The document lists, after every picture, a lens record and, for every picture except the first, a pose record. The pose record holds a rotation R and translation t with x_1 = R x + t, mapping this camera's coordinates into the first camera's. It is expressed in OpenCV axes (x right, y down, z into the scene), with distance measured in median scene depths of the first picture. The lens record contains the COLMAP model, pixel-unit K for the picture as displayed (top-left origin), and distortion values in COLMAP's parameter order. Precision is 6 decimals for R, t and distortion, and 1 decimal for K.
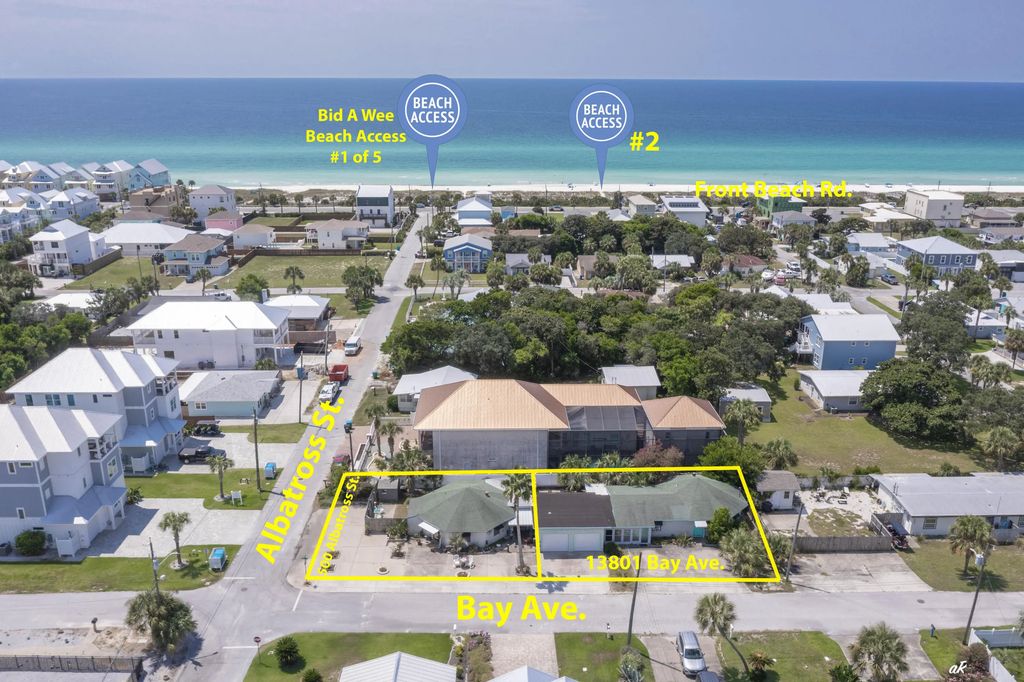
lens RADIAL K [[818.2, 0, 513.5], [0, 818.2, 338.3], [0, 0, 1]] dist [-0.018128, -0.000537]
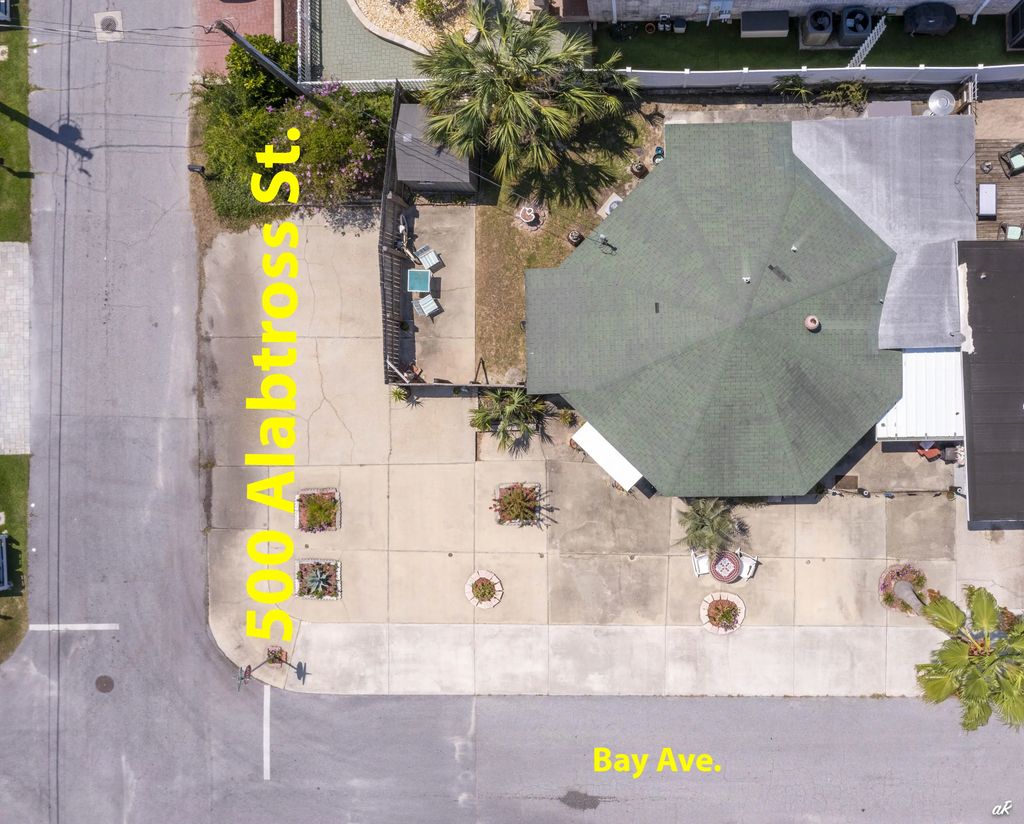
lens RADIAL K [[1005.0, 0, 591.7], [0, 1005.0, 404.2], [0, 0, 1]] dist [-0.012738, 0.000000]
pose [[0.999704, 0.010110, -0.022125, -0.085976], [0.017913, 0.309421, 0.950756, -0.104421], [0.016458, -0.950871, 0.309148, 0.756354]]
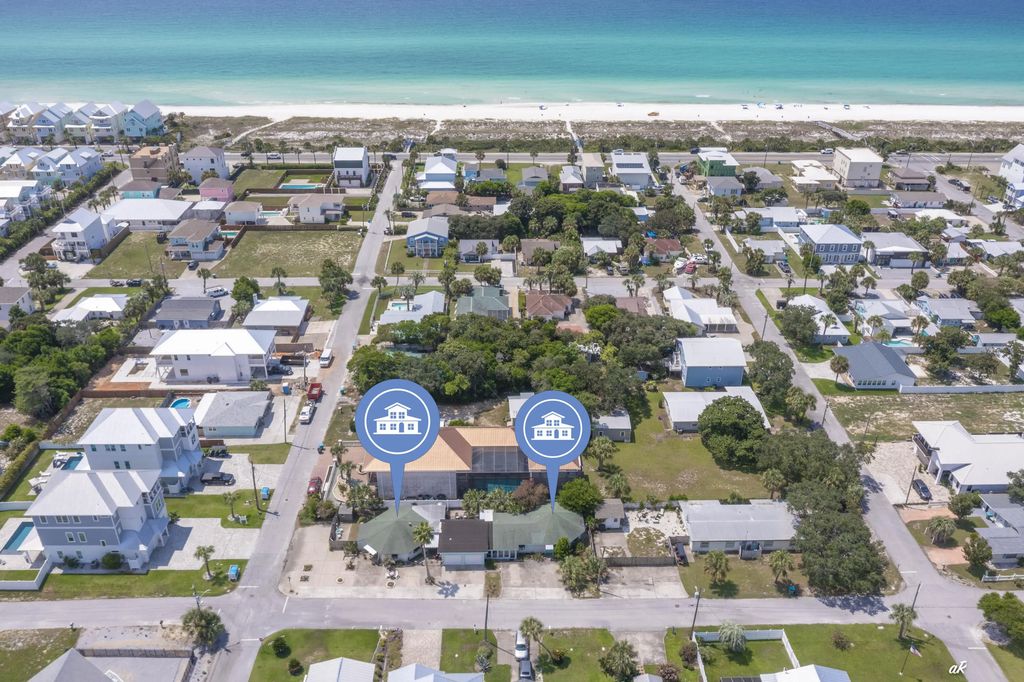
lens RADIAL K [[818.2, 0, 515.7], [0, 818.2, 343.6], [0, 0, 1]] dist [-0.018128, -0.000537]
pose [[0.999985, 0.004517, 0.003177, 0.134919], [-0.005051, 0.980686, 0.195523, -0.373447], [-0.002232, -0.195536, 0.980694, -0.353840]]
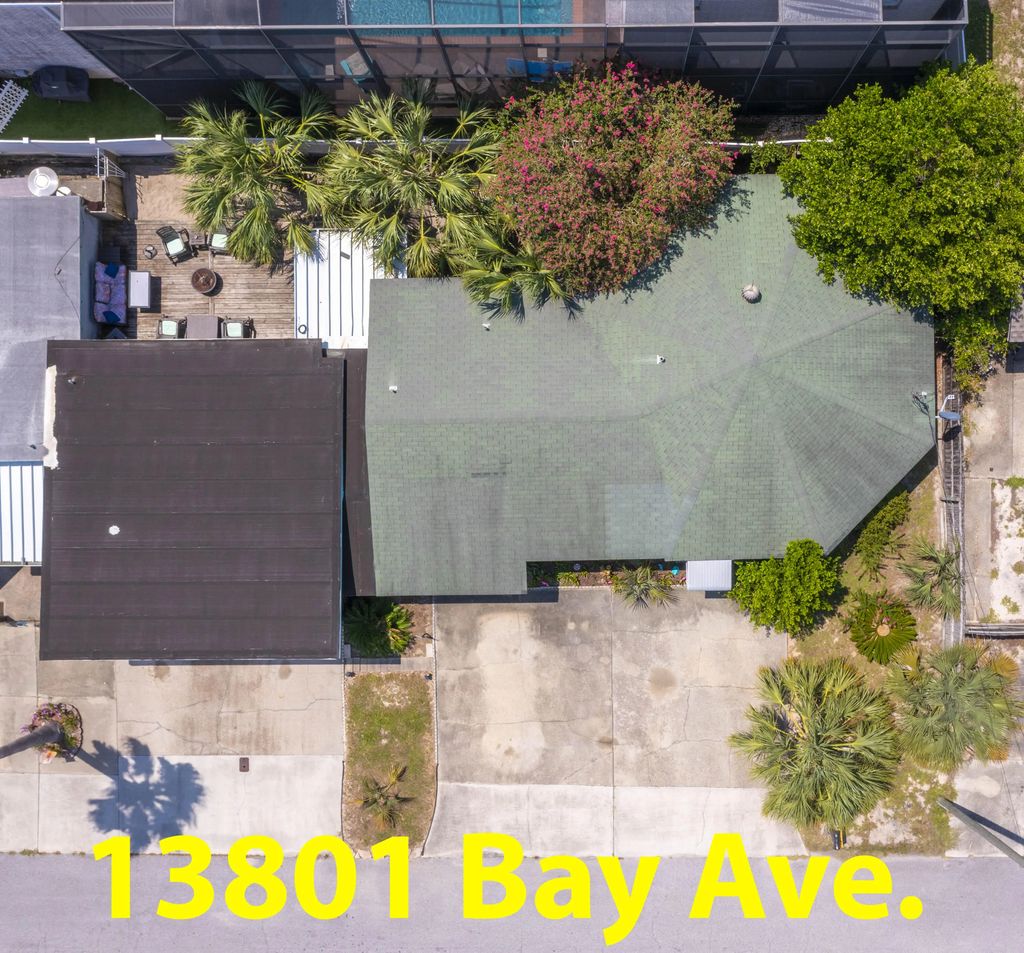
lens RADIAL K [[1166.3, 0, 592.8], [0, 1166.3, 466.5], [0, 0, 1]] dist [-0.013751, 0.000000]
pose [[0.999760, 0.021365, -0.004894, 0.163658], [-0.001904, 0.307078, 0.951682, -0.113191], [0.021836, -0.951444, 0.307045, 0.775214]]
